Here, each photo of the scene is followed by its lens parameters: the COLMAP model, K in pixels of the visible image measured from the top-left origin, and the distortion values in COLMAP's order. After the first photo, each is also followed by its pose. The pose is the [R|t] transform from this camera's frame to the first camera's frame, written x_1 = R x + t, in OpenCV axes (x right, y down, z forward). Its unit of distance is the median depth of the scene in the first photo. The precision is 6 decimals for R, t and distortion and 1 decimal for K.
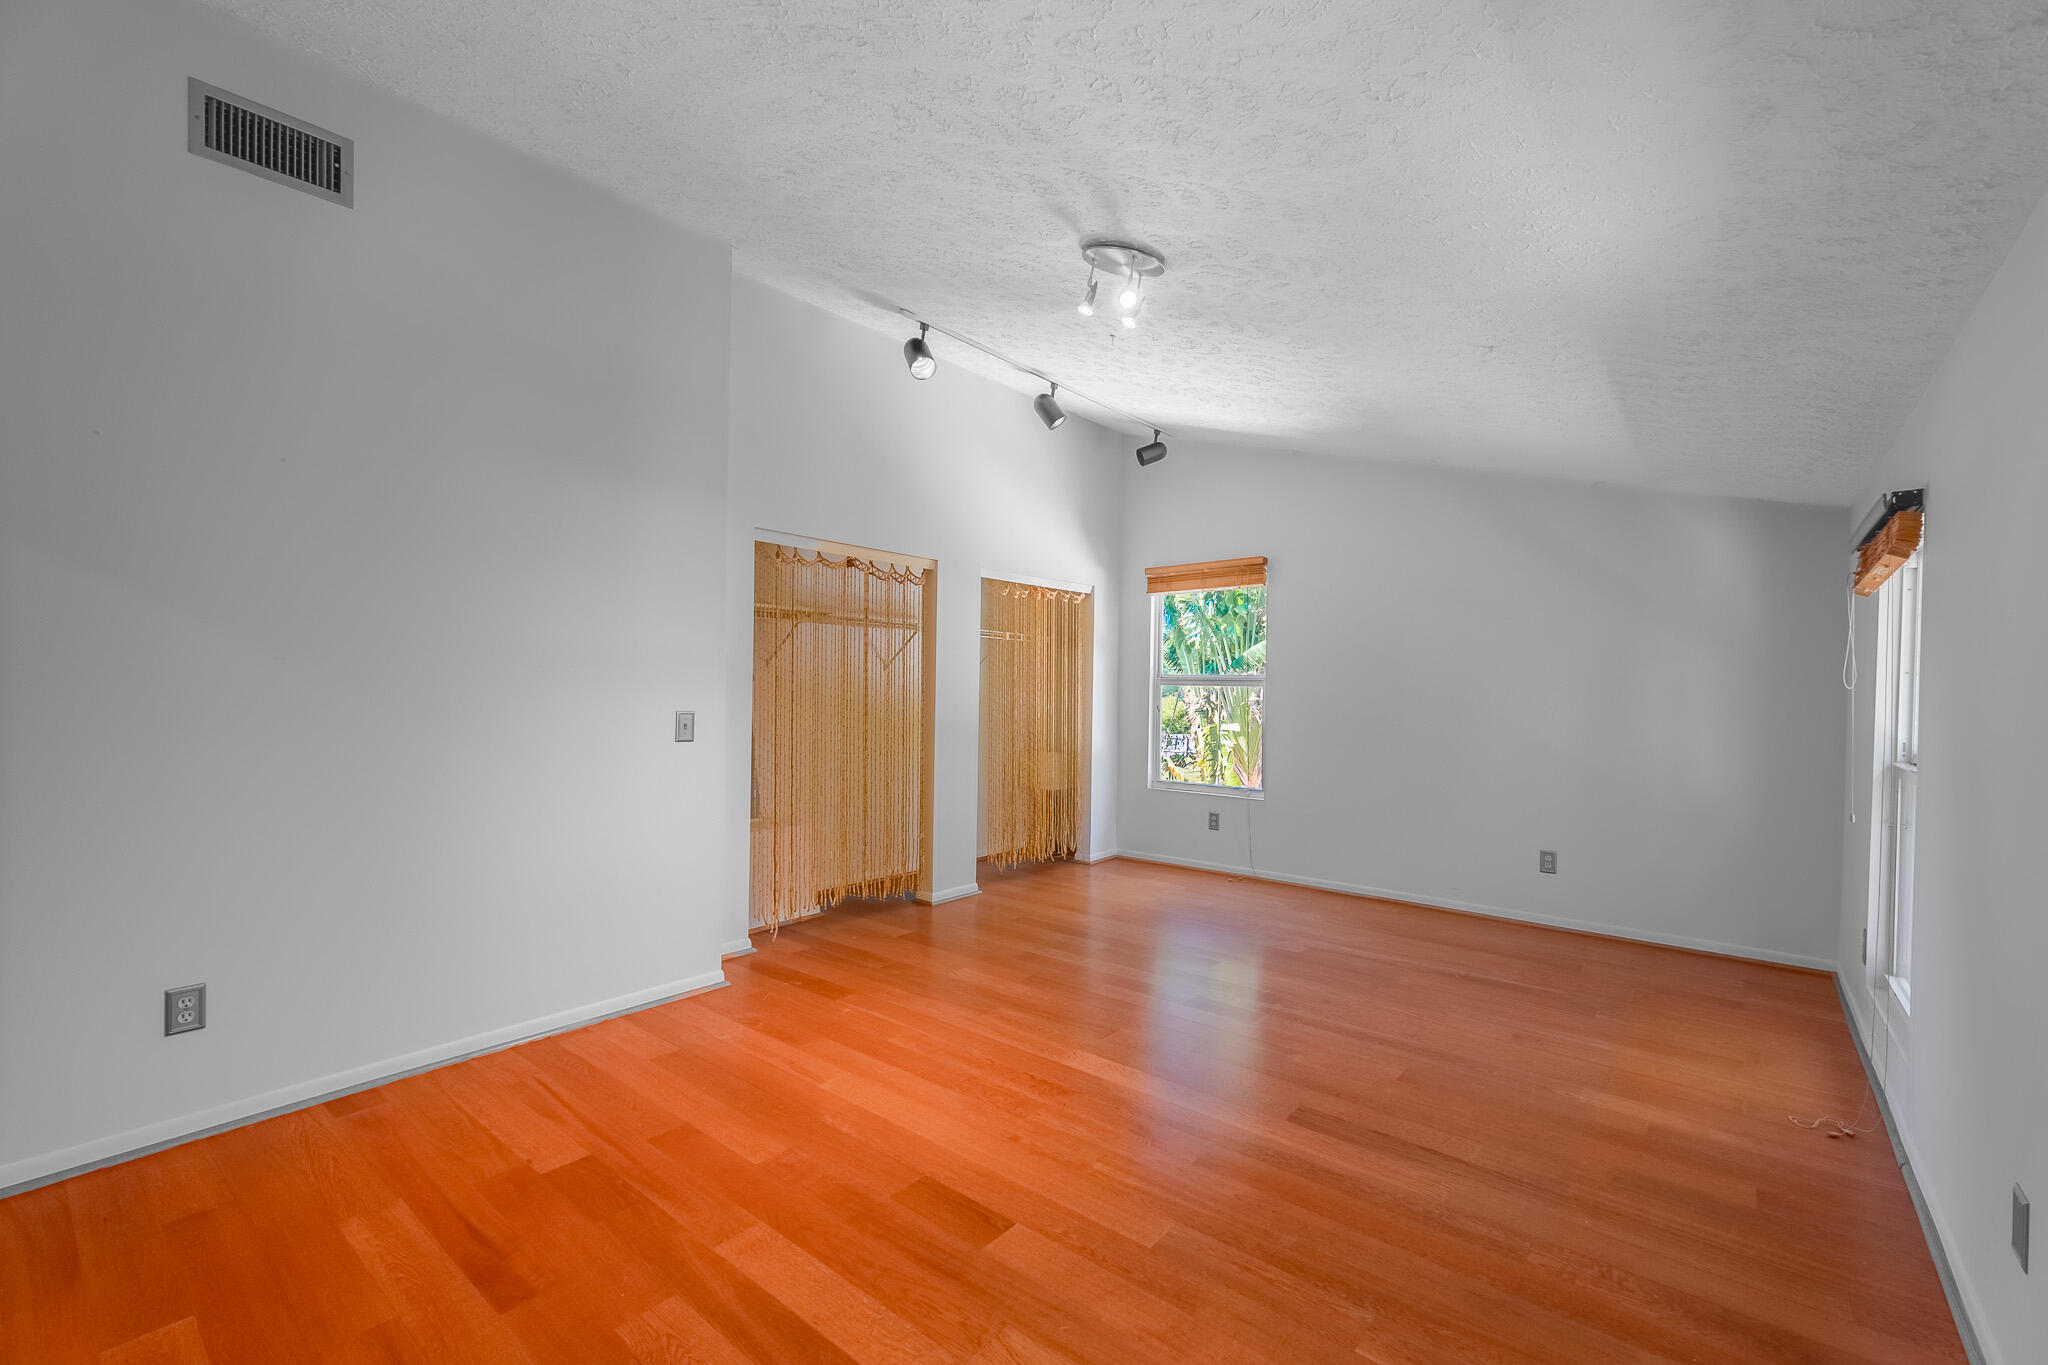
lens RADIAL K [[862.0, 0, 1034.9], [0, 862.0, 687.0], [0, 0, 1]] dist [0.008027, -0.000752]
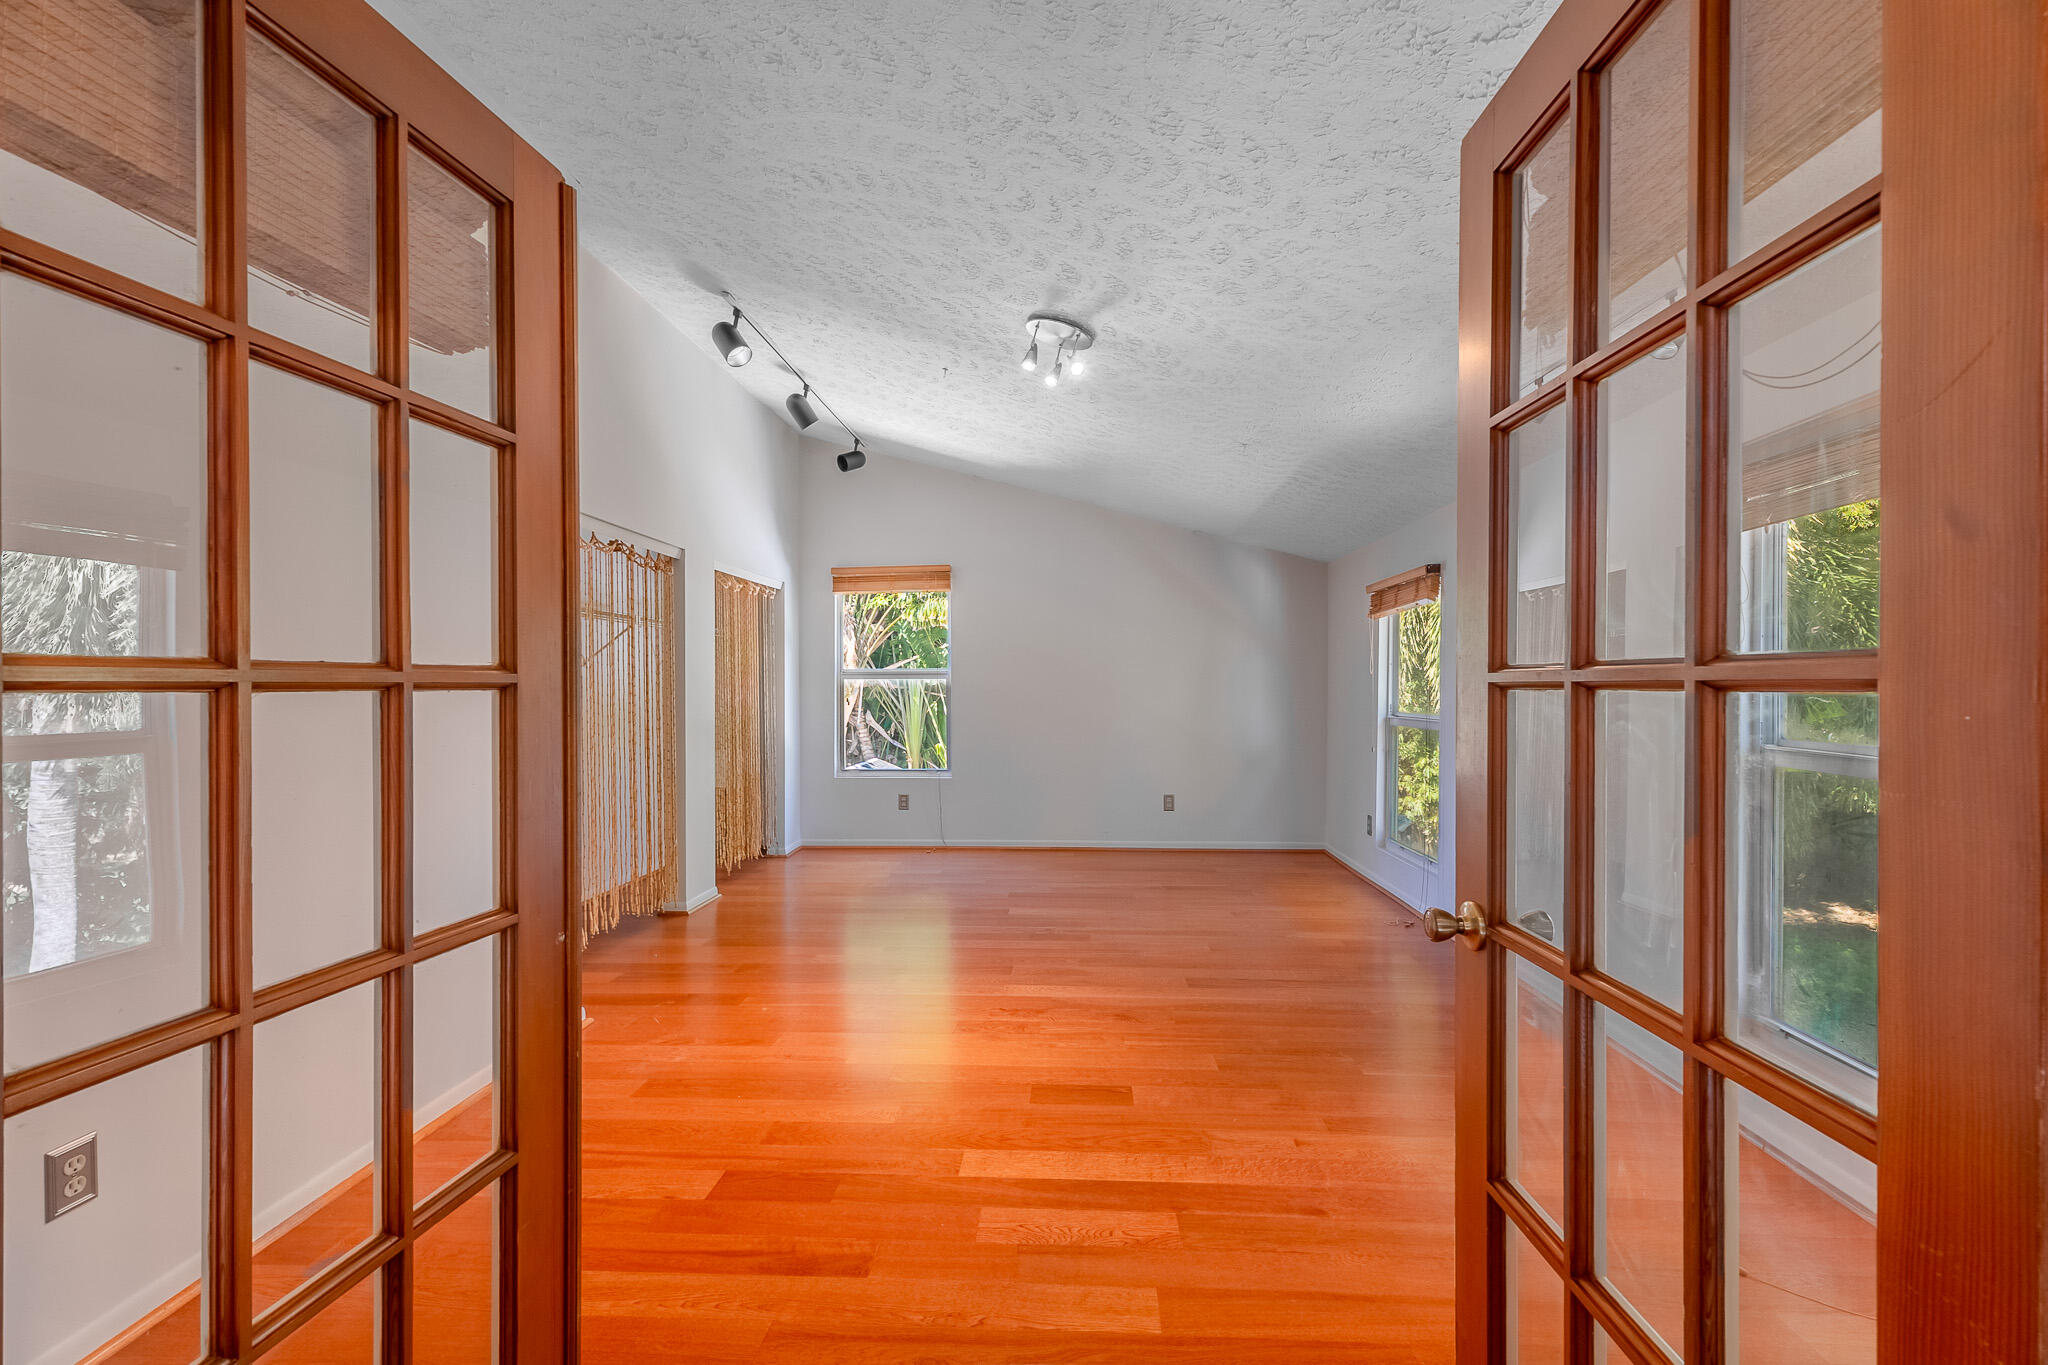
lens RADIAL K [[862.0, 0, 1031.2], [0, 862.0, 689.2], [0, 0, 1]] dist [0.008027, -0.000752]
pose [[0.813186, -0.021887, 0.581592, -0.480870], [0.016392, 0.999758, 0.014704, -0.002285], [-0.581773, -0.002423, 0.813348, 0.012657]]
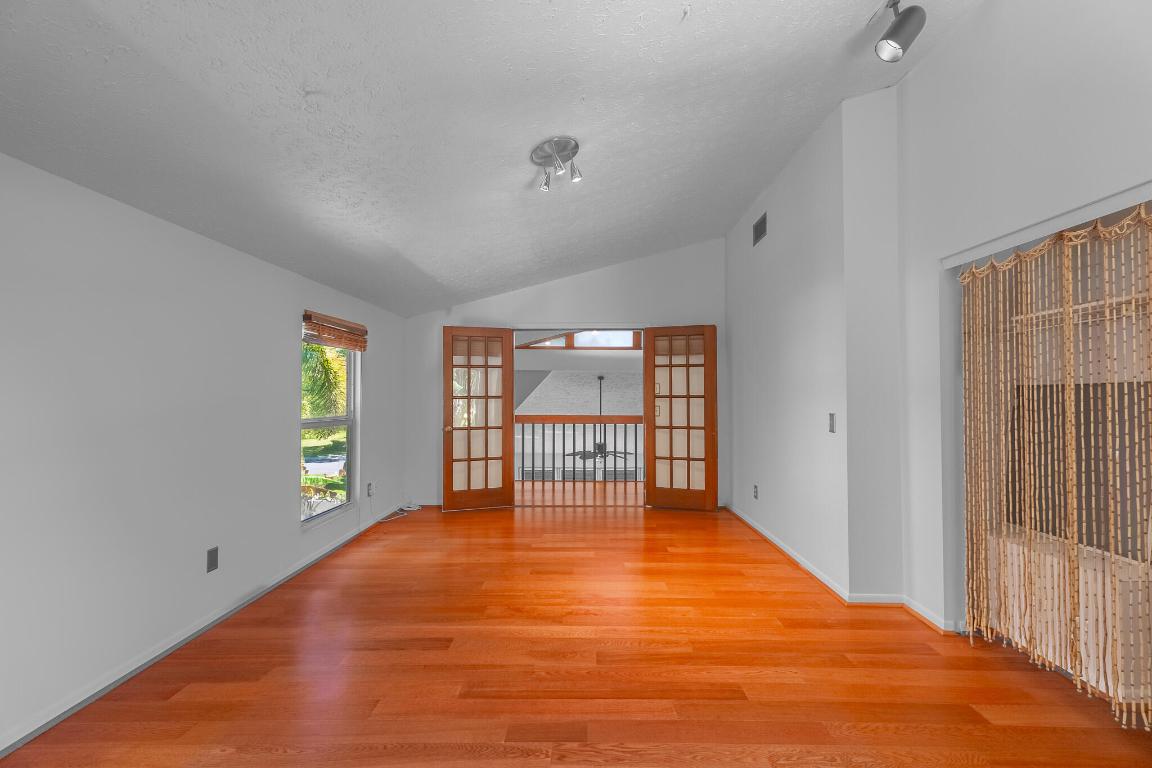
lens RADIAL K [[484.8, 0, 586.4], [0, 484.8, 388.1], [0, 0, 1]] dist [0.008027, -0.000752]
pose [[-0.783122, -0.022632, -0.621456, 0.476799], [-0.008750, 0.999640, -0.025378, 0.007877], [0.621806, -0.014437, -0.783038, 1.317669]]
